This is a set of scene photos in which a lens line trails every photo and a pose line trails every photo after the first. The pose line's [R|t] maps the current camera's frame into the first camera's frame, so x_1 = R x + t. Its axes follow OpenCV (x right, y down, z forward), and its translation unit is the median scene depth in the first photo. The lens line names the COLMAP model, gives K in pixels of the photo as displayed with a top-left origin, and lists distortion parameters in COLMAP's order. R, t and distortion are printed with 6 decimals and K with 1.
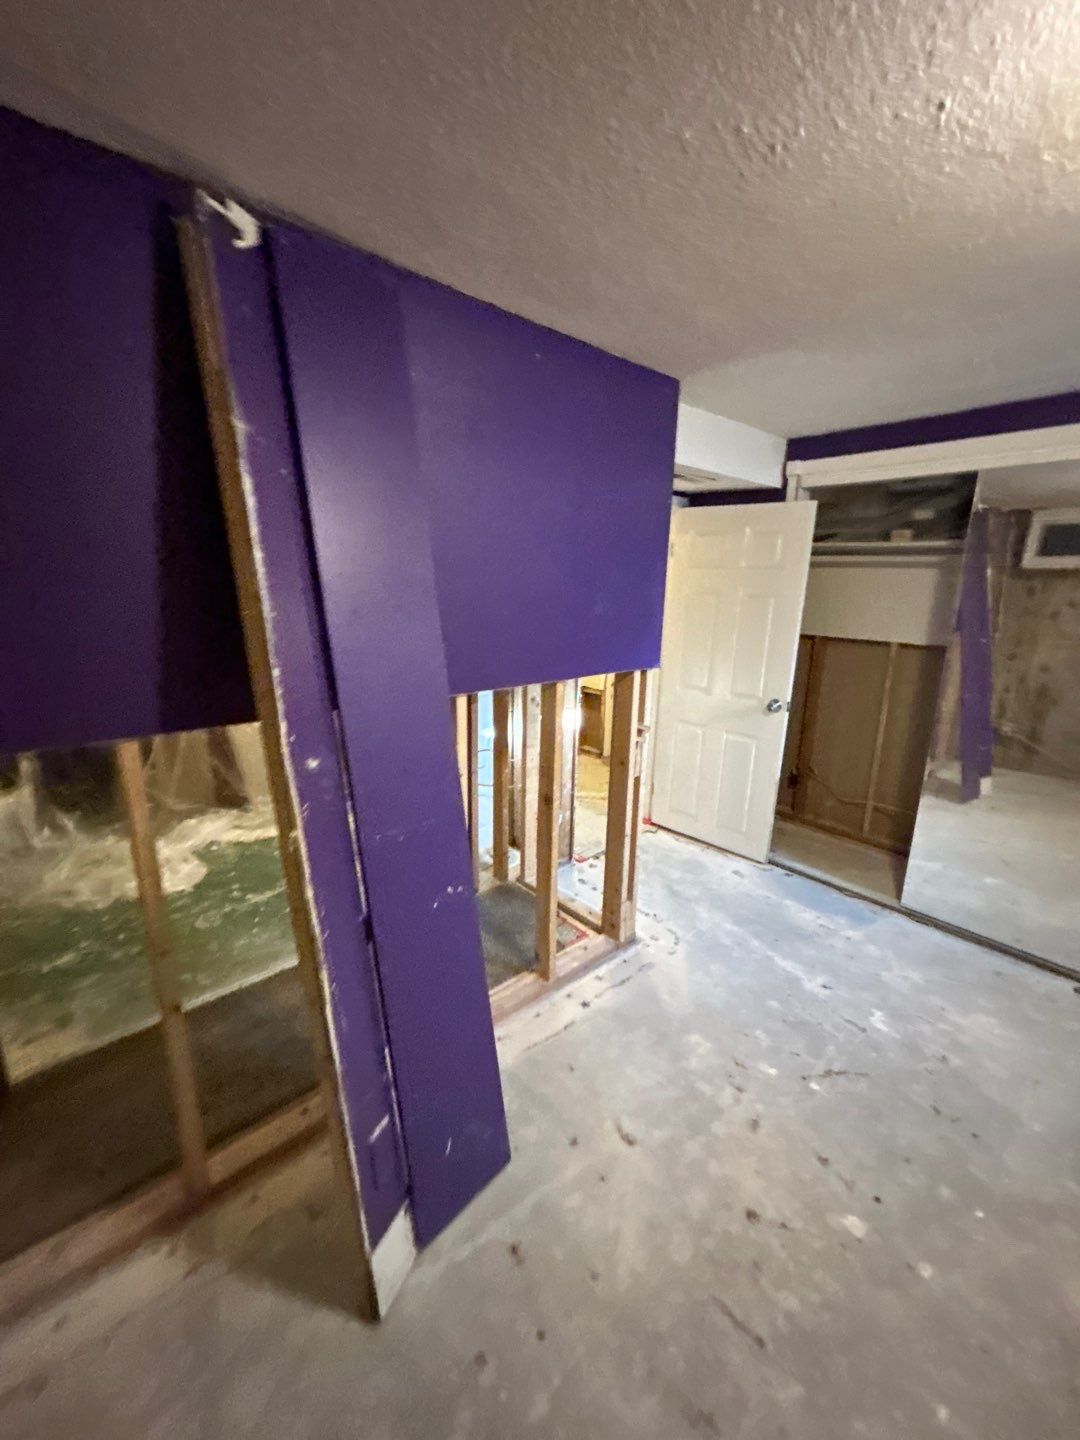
lens RADIAL K [[583.0, 0, 541.1], [0, 583.0, 720.9], [0, 0, 1]] dist [-0.000487, 0.001206]
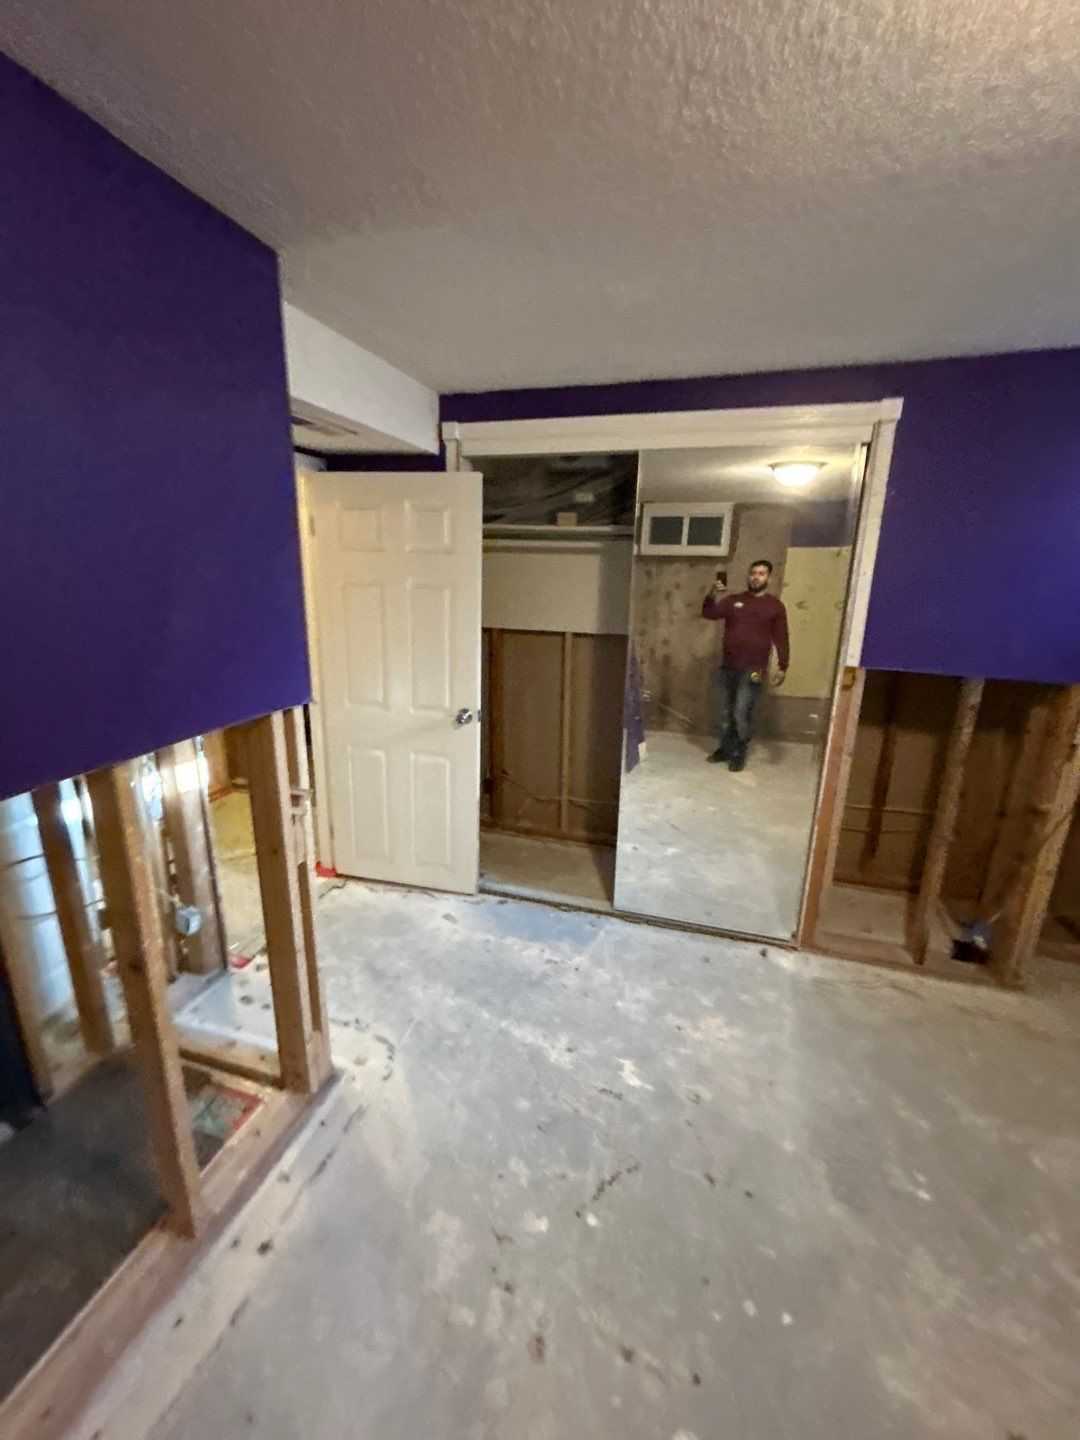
lens RADIAL K [[583.0, 0, 536.9], [0, 583.0, 722.3], [0, 0, 1]] dist [-0.000487, 0.001206]
pose [[0.853087, -0.137097, 0.503435, 0.069527], [0.120829, 0.990543, 0.065000, -0.067618], [-0.507585, 0.005379, 0.861585, 0.241490]]
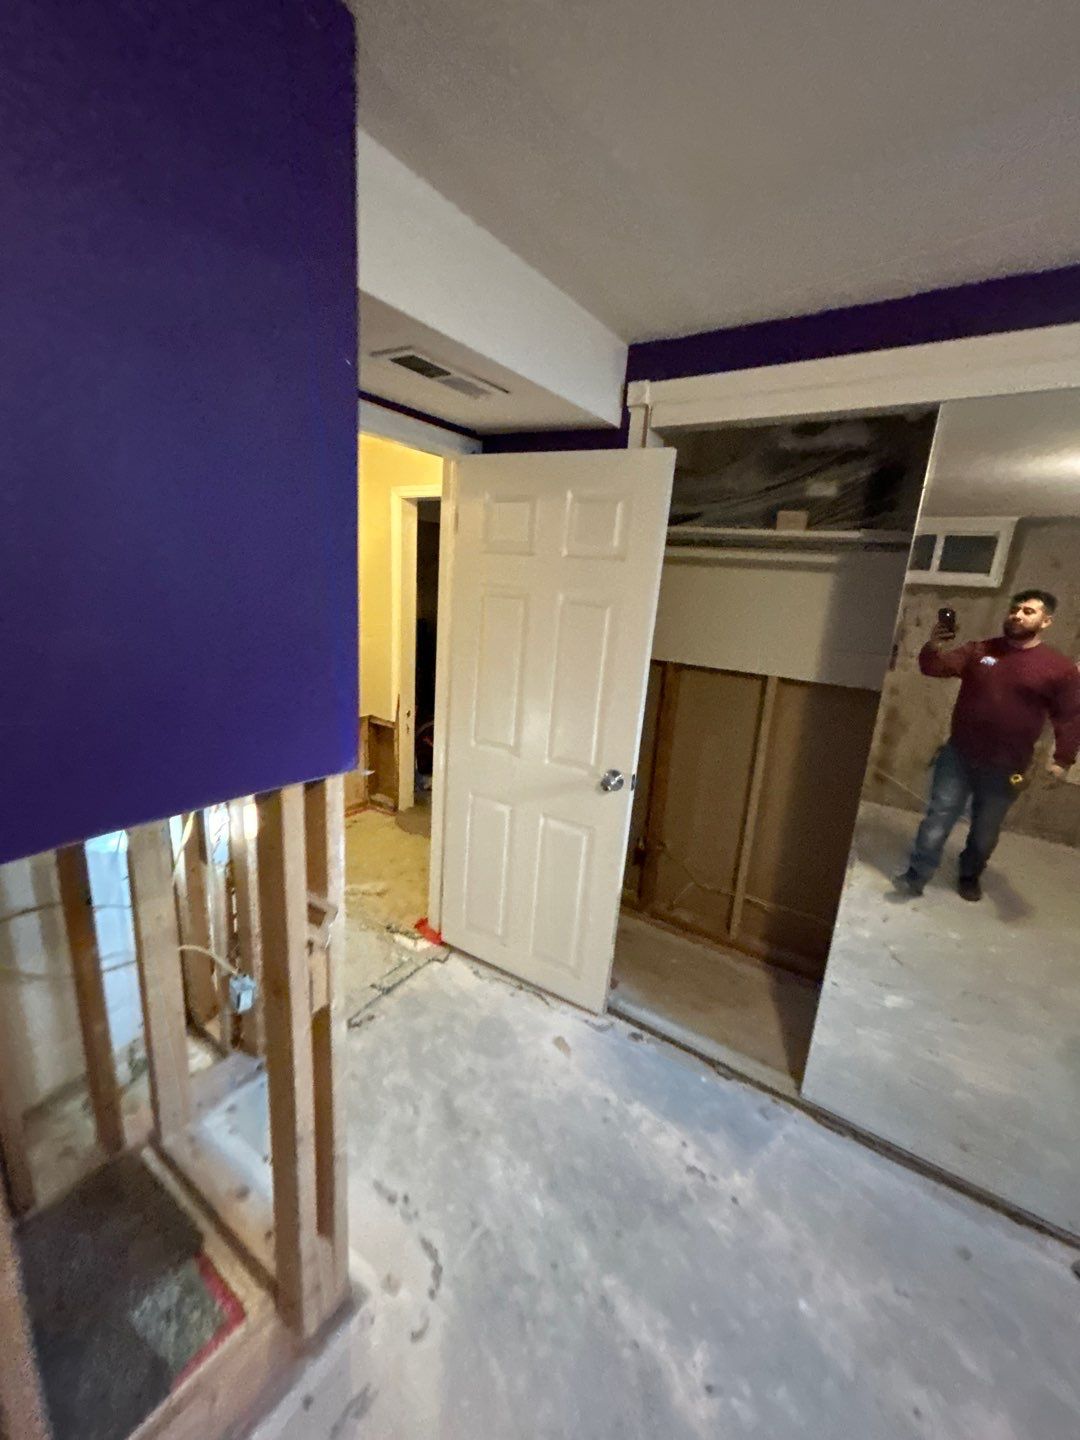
lens RADIAL K [[583.0, 0, 538.8], [0, 583.0, 720.0], [0, 0, 1]] dist [-0.000487, 0.001206]
pose [[0.970320, -0.014062, 0.241417, 0.194298], [0.012078, 0.999880, 0.009695, -0.110579], [-0.241524, -0.006491, 0.970373, 0.463994]]
